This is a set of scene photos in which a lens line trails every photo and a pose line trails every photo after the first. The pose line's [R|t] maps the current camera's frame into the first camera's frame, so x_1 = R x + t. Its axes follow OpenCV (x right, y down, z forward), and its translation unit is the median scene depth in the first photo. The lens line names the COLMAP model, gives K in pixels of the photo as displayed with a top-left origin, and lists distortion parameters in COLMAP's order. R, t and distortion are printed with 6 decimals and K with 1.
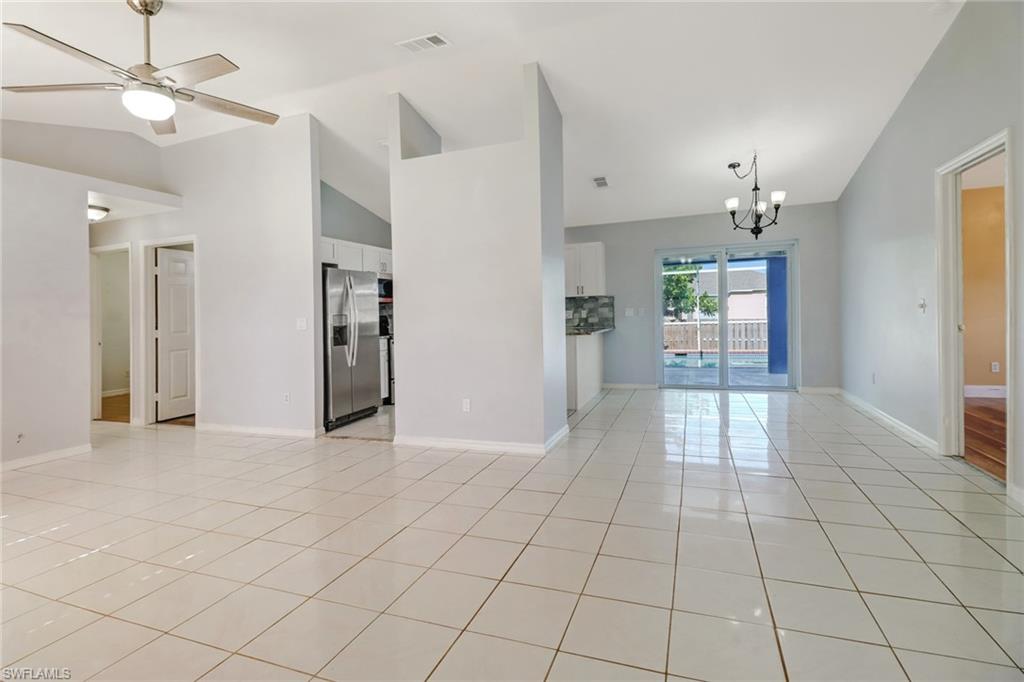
lens RADIAL K [[493.0, 0, 496.8], [0, 493.0, 329.6], [0, 0, 1]] dist [0.024262, 0.000323]
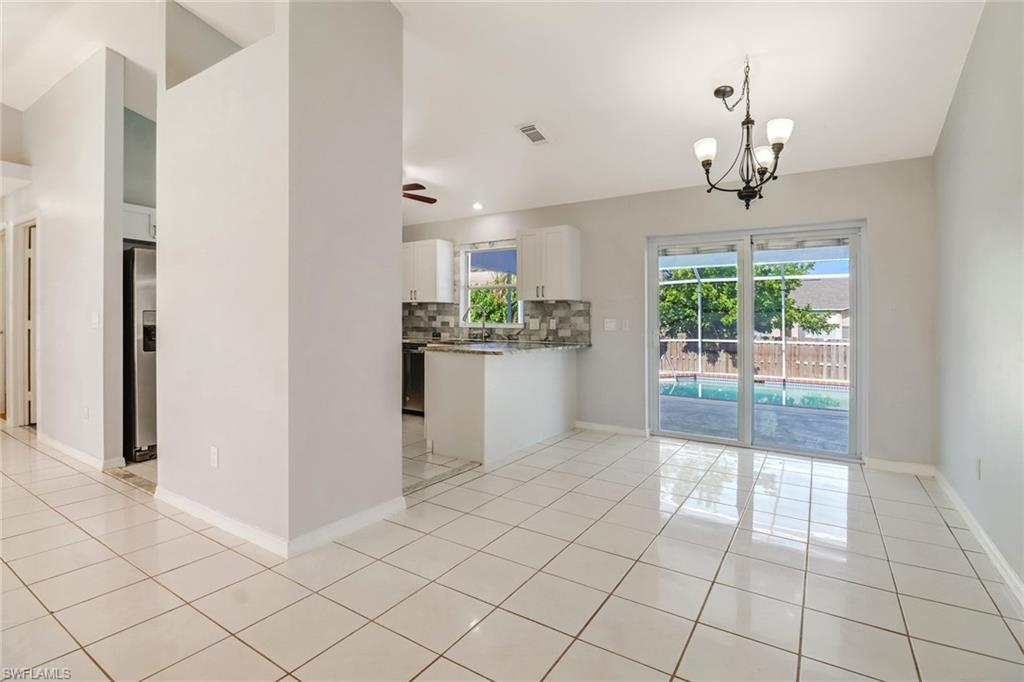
lens RADIAL K [[490.9, 0, 498.5], [0, 490.9, 317.2], [0, 0, 1]] dist [0.019096, -0.022133]
pose [[0.975574, 0.041895, -0.215639, 0.283065], [-0.049384, 0.998345, -0.029456, -0.018314], [0.214048, 0.039386, 0.976029, 0.292659]]
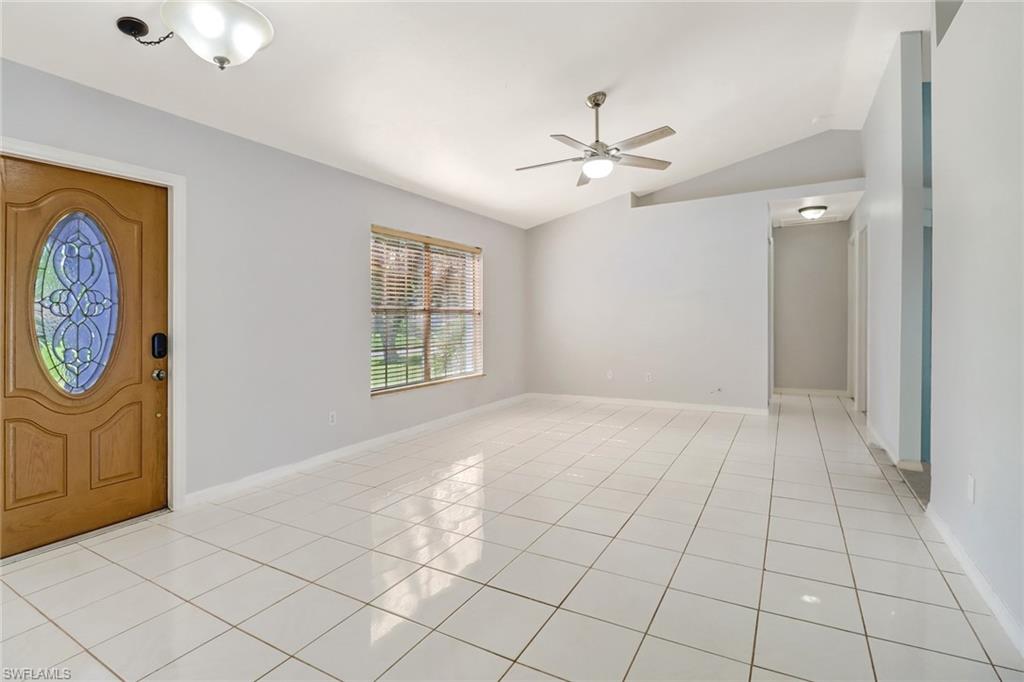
lens RADIAL K [[490.1, 0, 510.1], [0, 490.1, 320.8], [0, 0, 1]] dist [0.014346, -0.021949]
pose [[-0.153371, 0.040563, -0.987336, 0.321989], [-0.010019, 0.999042, 0.042600, -0.022386], [0.988118, 0.016426, -0.152817, 0.388820]]
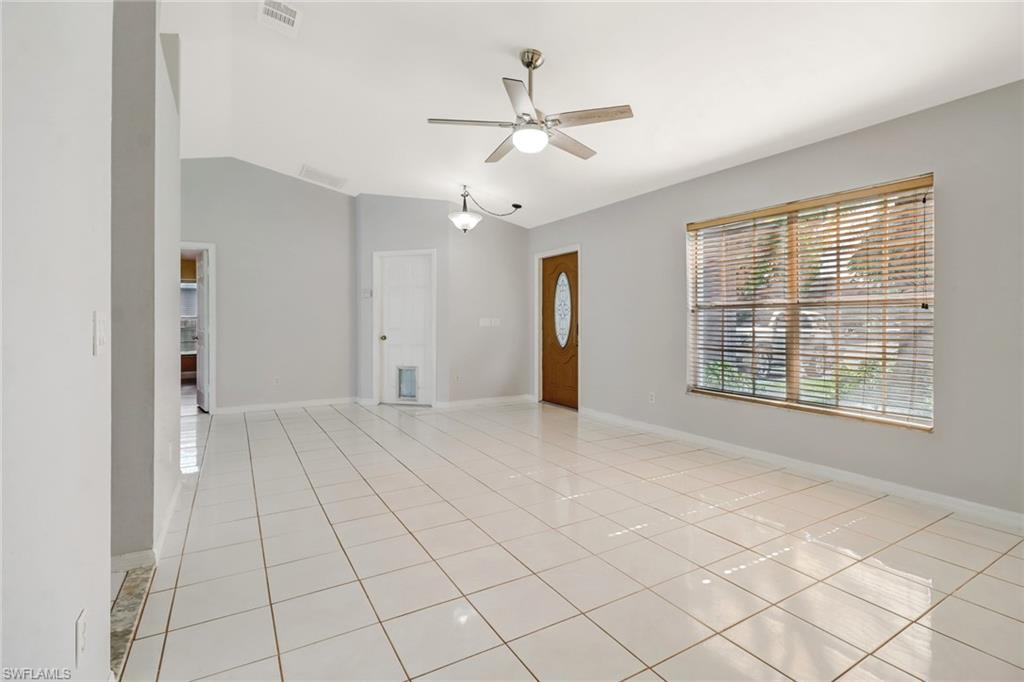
lens RADIAL K [[481.9, 0, 511.1], [0, 481.9, 320.1], [0, 0, 1]] dist [0.000774, -0.010173]
pose [[-0.774790, 0.038116, 0.631069, -0.549204], [0.053637, 0.998545, 0.005540, -0.006389], [-0.629940, 0.038141, -0.775707, 0.784235]]
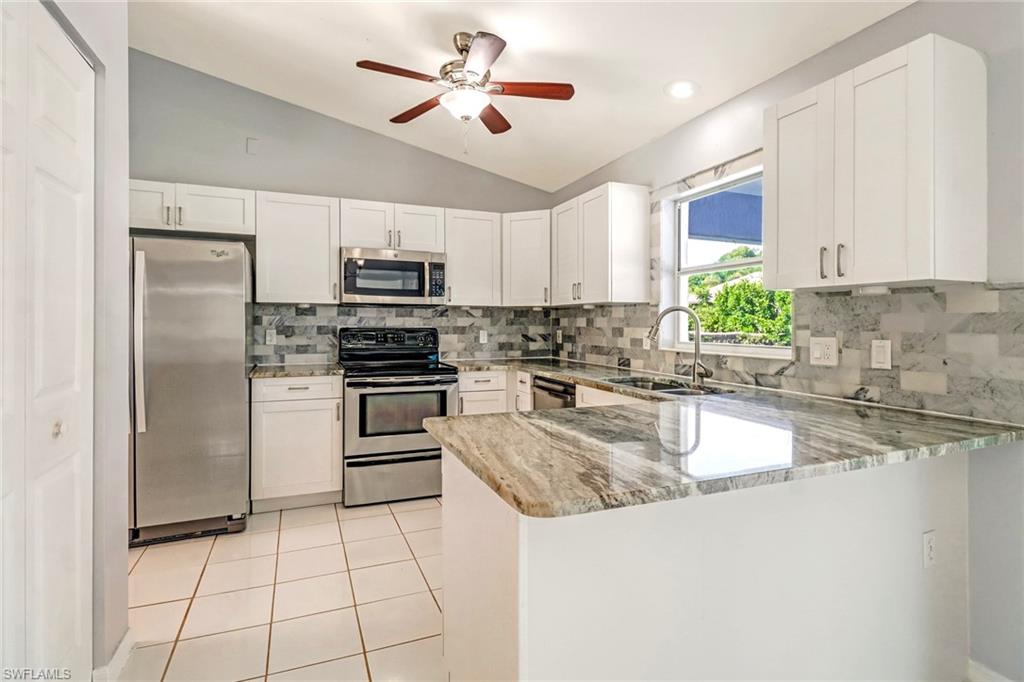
lens RADIAL K [[490.1, 0, 510.1], [0, 490.1, 320.8], [0, 0, 1]] dist [0.014346, -0.021949]
pose [[0.688141, 0.032525, -0.724848, 0.253463], [-0.048249, 0.998835, -0.000986, -0.043811], [0.723971, 0.035652, 0.688909, 0.753546]]
